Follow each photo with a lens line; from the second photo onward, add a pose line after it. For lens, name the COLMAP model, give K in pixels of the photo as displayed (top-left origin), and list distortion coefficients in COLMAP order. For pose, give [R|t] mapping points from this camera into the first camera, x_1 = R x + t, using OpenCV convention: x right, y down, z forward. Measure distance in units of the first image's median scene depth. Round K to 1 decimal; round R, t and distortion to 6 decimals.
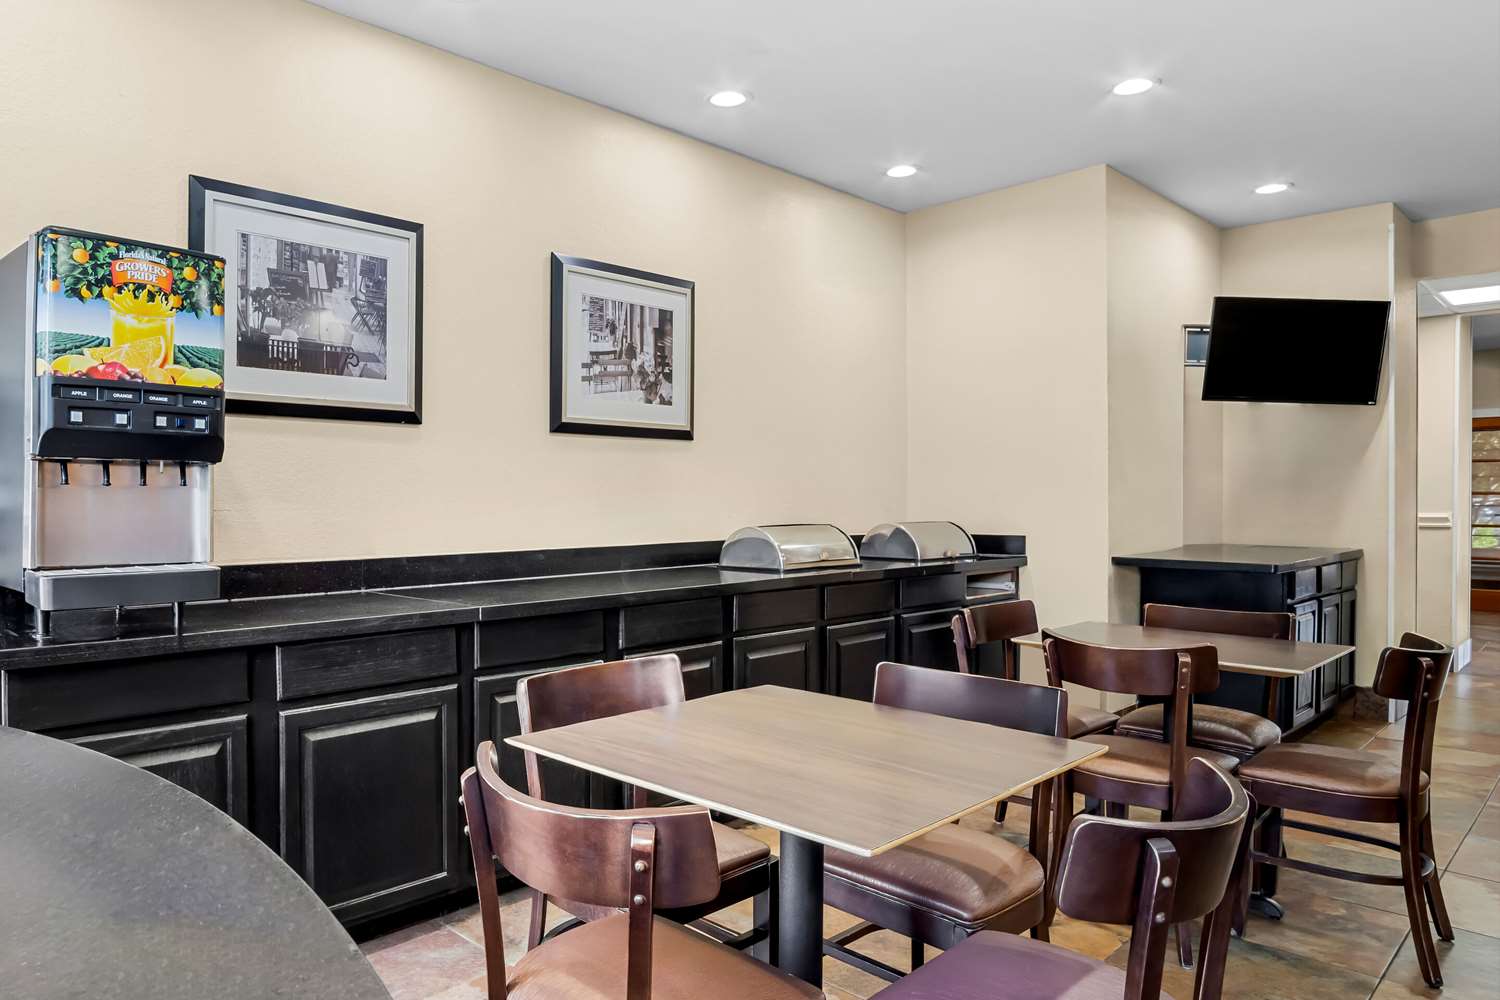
lens RADIAL K [[910.6, 0, 750.0], [0, 910.6, 500.0], [0, 0, 1]] dist [-0.004017, -0.000142]
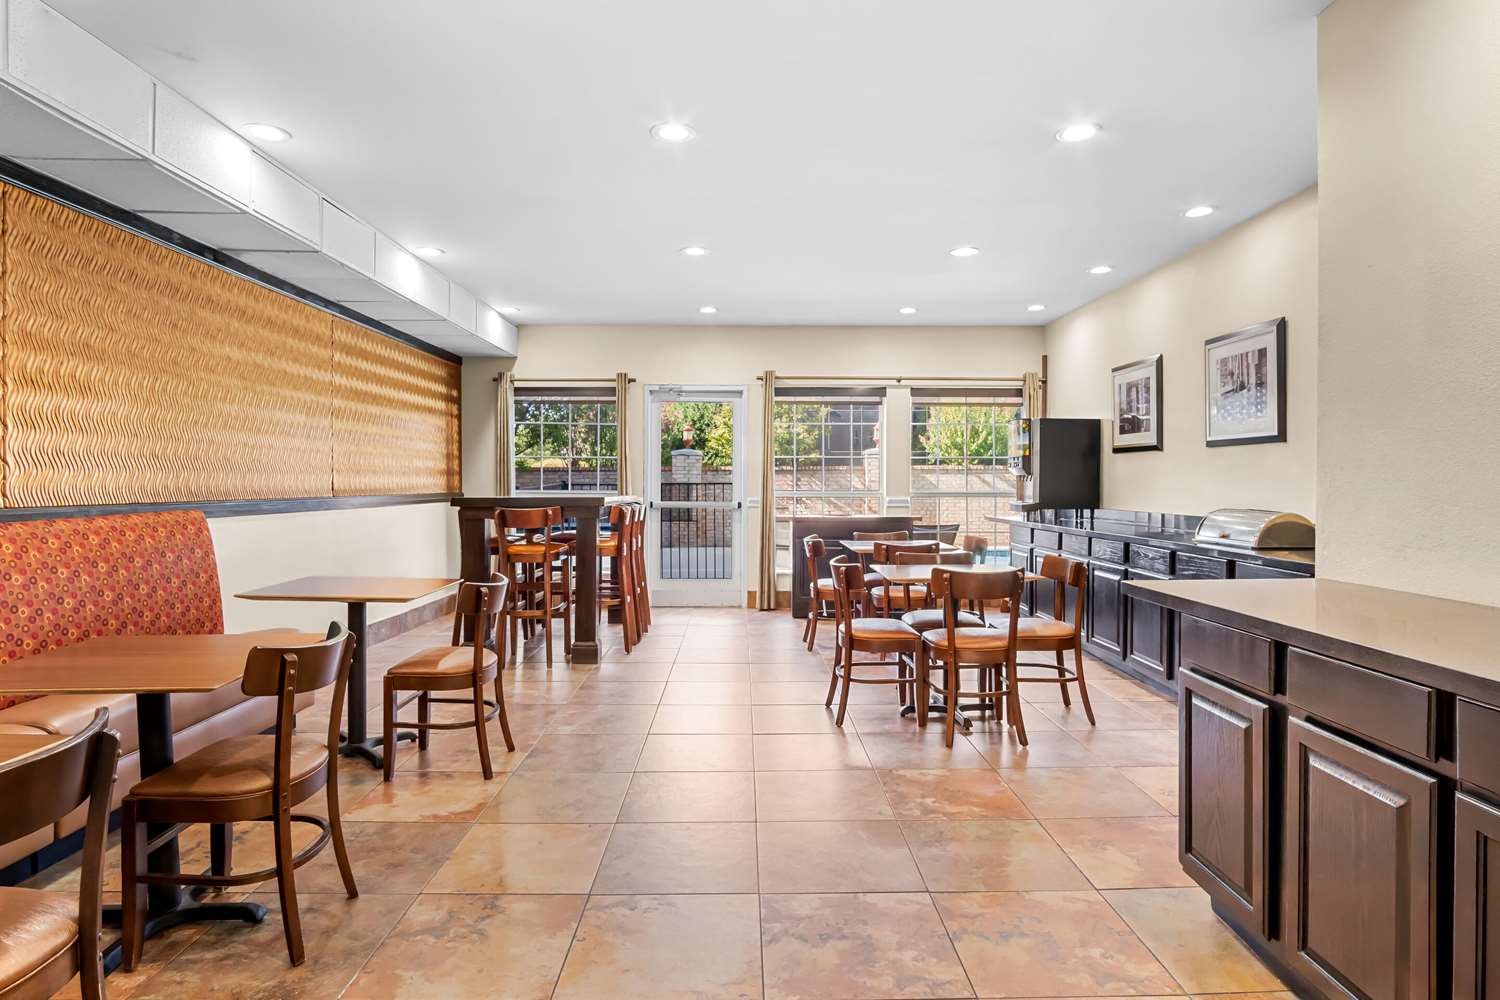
lens RADIAL K [[910.6, 0, 750.0], [0, 910.6, 500.0], [0, 0, 1]] dist [-0.004017, -0.000142]
pose [[-0.678091, 0.021780, -0.734655, 1.495792], [0.006223, 0.999695, 0.023893, -0.021373], [0.734951, 0.011630, -0.678020, 1.430353]]
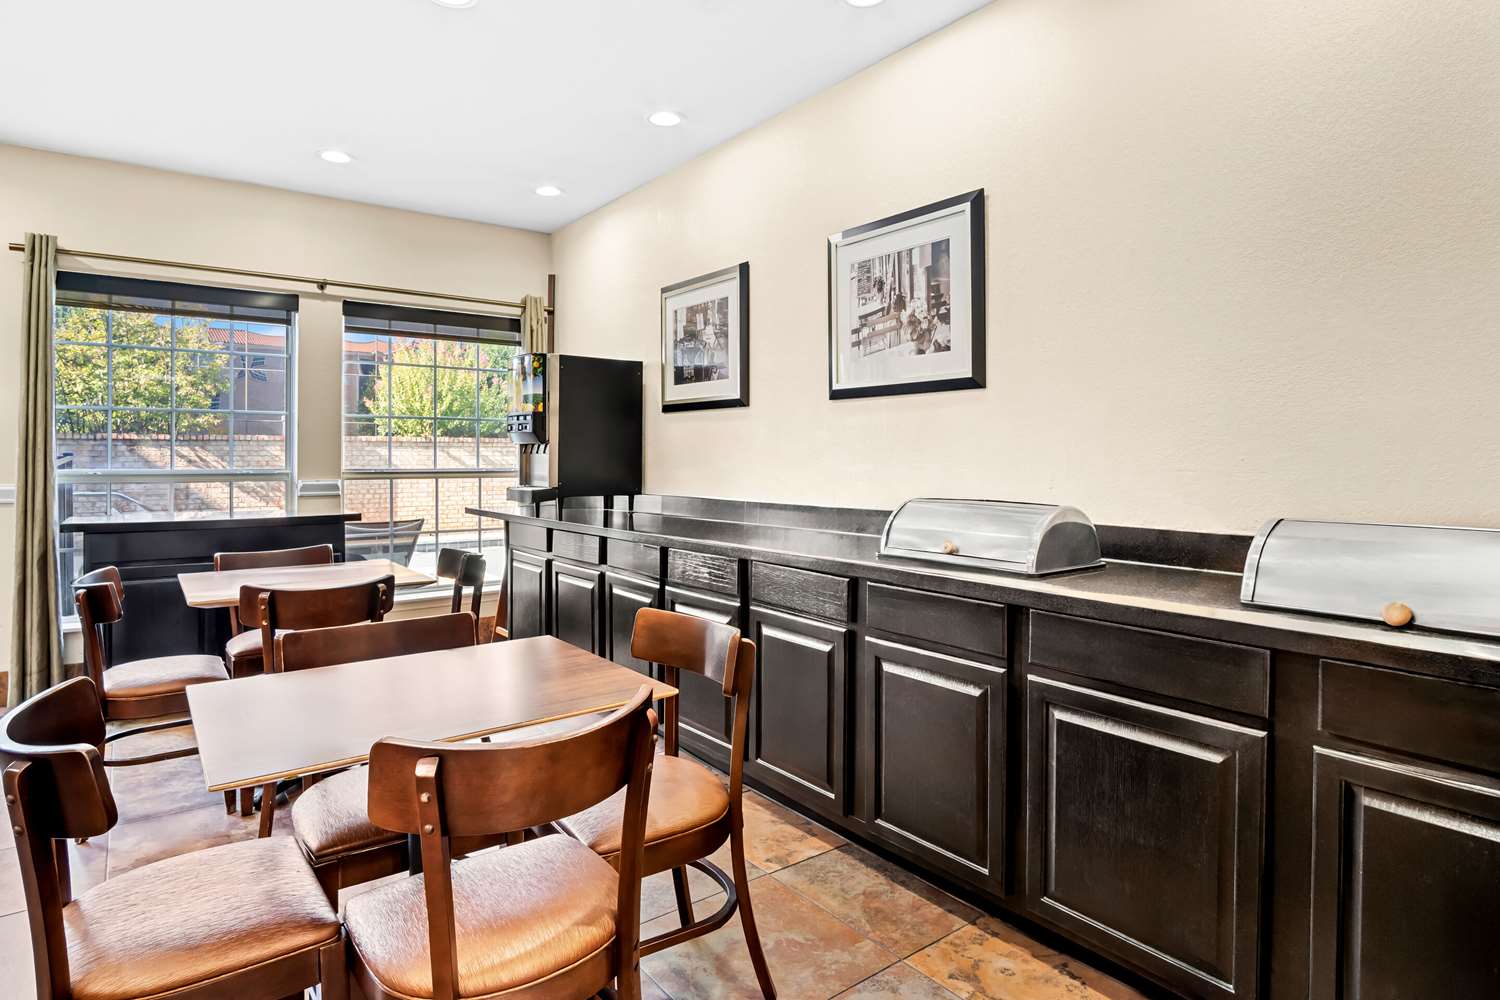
lens RADIAL K [[822.1, 0, 756.1], [0, 822.1, 451.0], [0, 0, 1]] dist [-0.046124, 0.017616]
pose [[-0.118280, -0.003393, -0.992974, 0.726732], [0.002640, 0.999990, -0.003732, -0.009333], [0.992977, -0.003063, -0.118270, 0.966695]]
